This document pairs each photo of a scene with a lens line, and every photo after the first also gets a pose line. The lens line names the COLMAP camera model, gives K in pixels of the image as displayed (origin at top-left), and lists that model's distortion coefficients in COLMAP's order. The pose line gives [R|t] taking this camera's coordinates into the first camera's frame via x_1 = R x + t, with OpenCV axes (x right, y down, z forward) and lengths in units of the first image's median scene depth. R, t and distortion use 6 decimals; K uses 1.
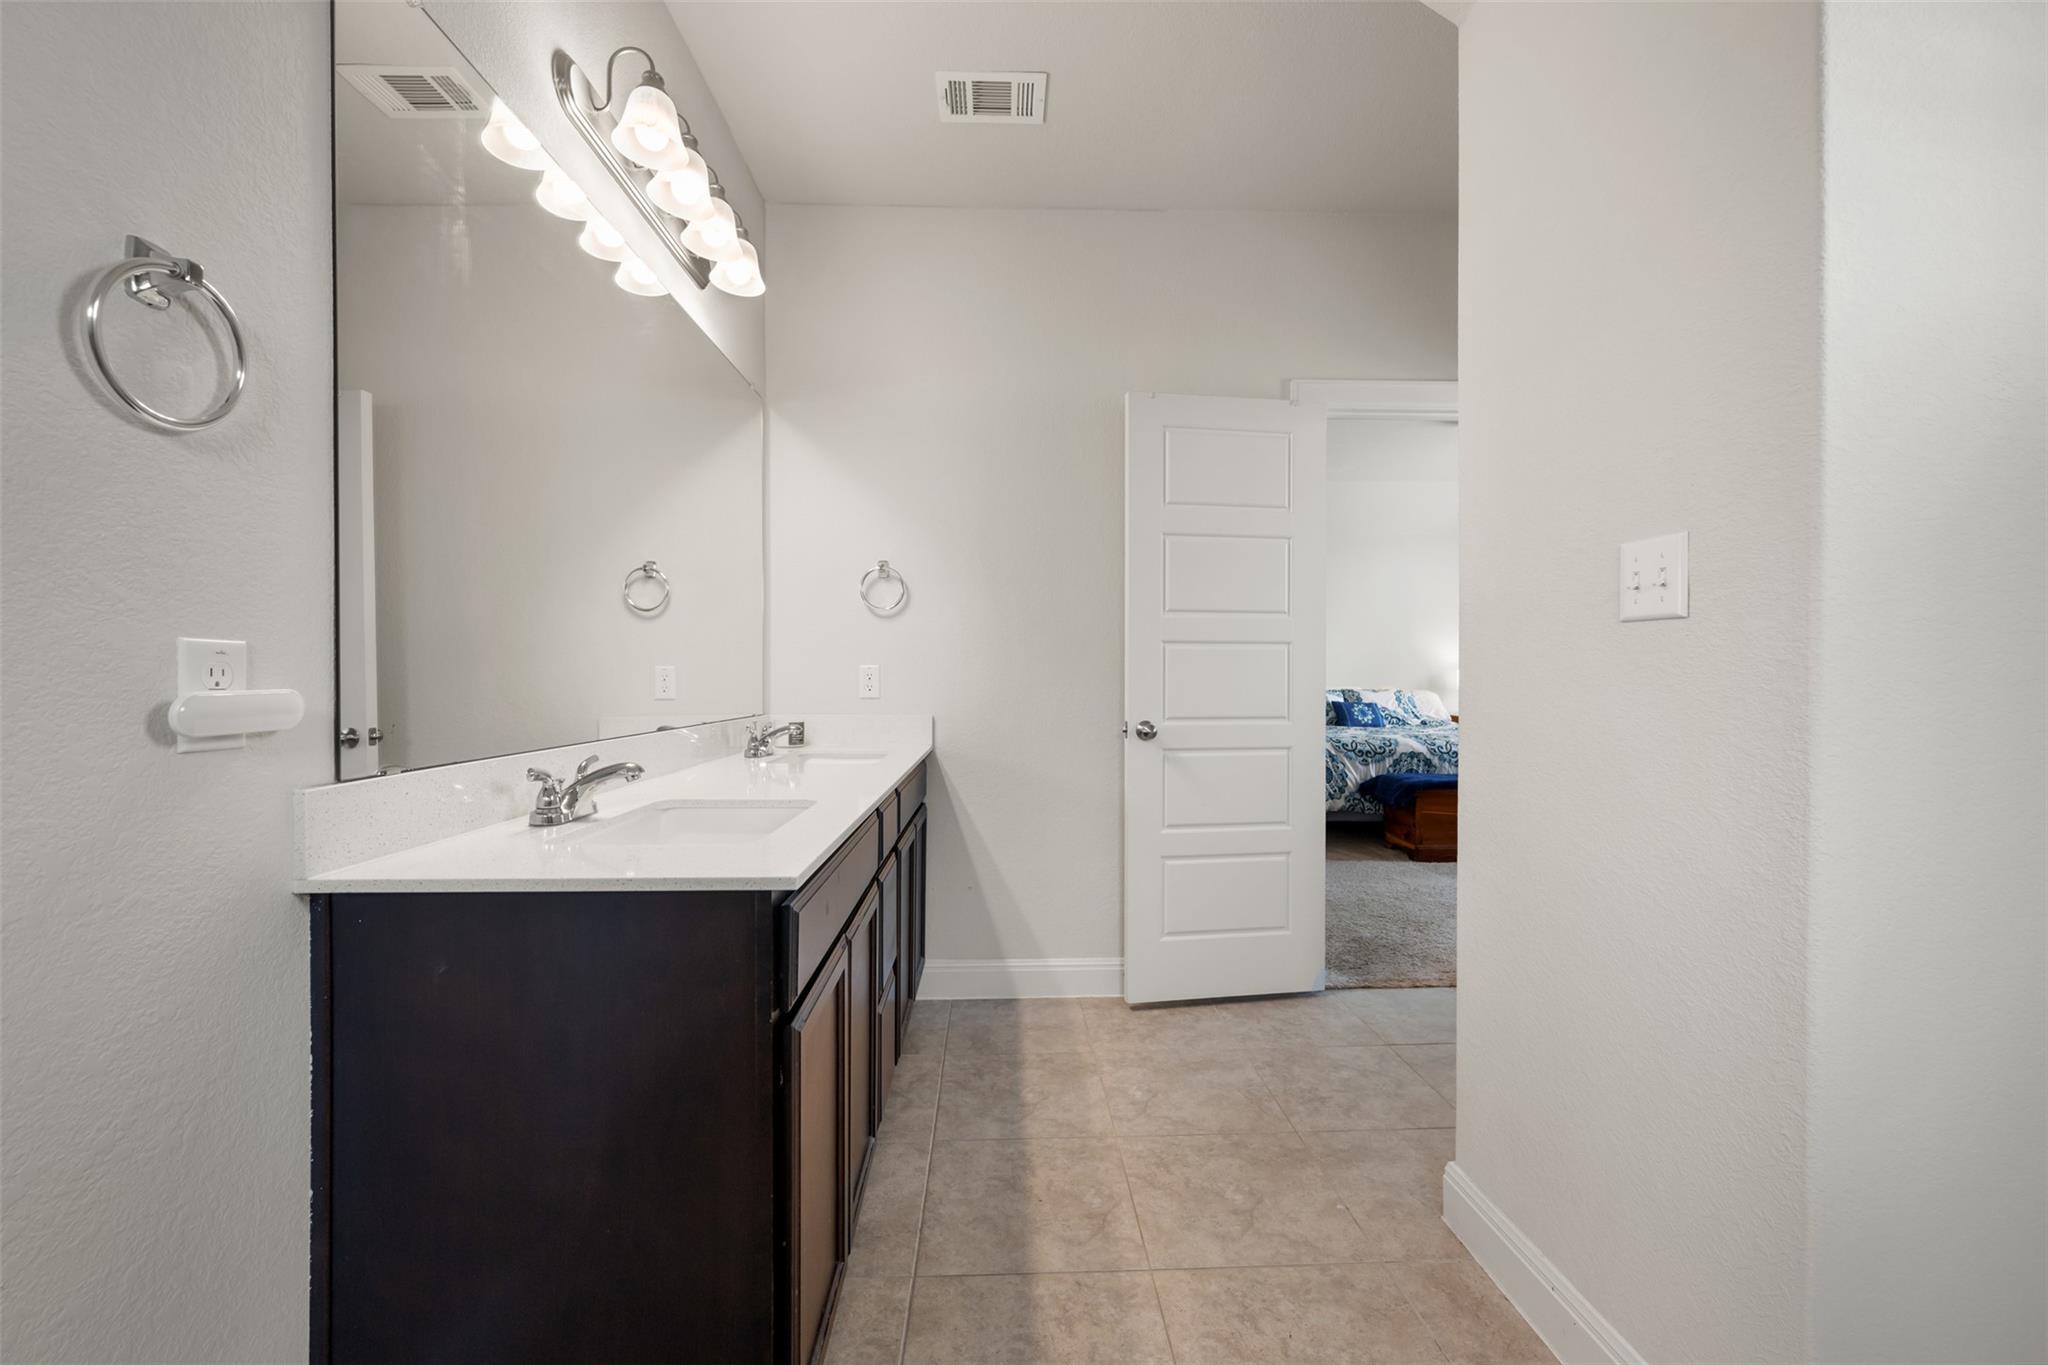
lens RADIAL K [[810.3, 0, 1027.3], [0, 810.3, 678.7], [0, 0, 1]] dist [-0.000928, -0.000023]
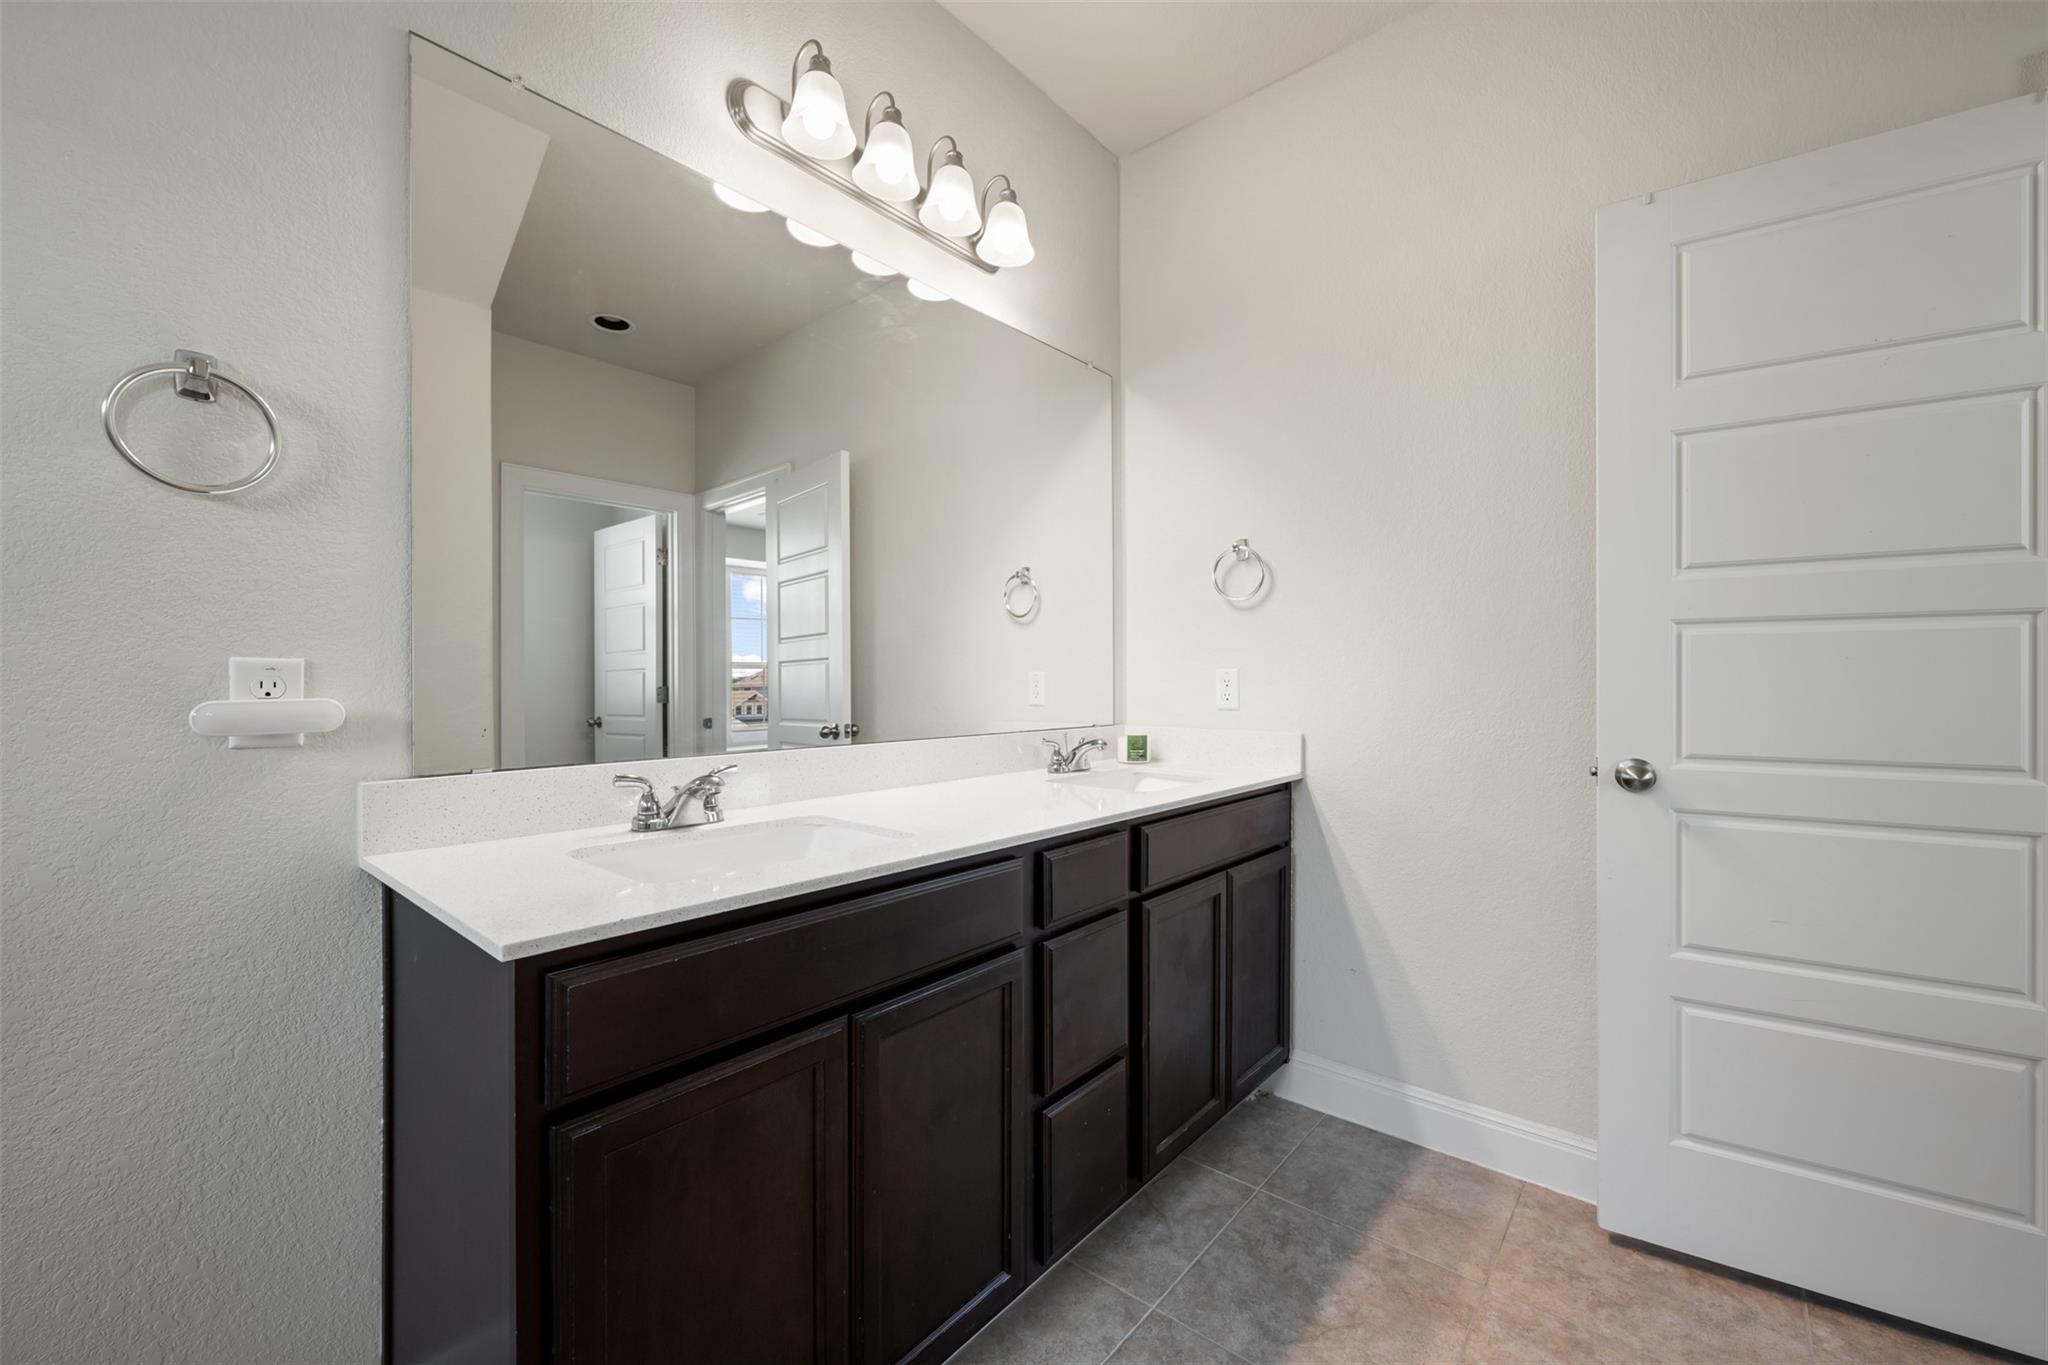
lens RADIAL K [[810.3, 0, 1026.9], [0, 810.3, 680.9], [0, 0, 1]] dist [-0.000928, -0.000023]
pose [[0.736488, -0.000327, -0.676451, 0.223779], [-0.000206, 1.000000, -0.000707, -0.004109], [0.676451, 0.000660, 0.736487, 0.277493]]
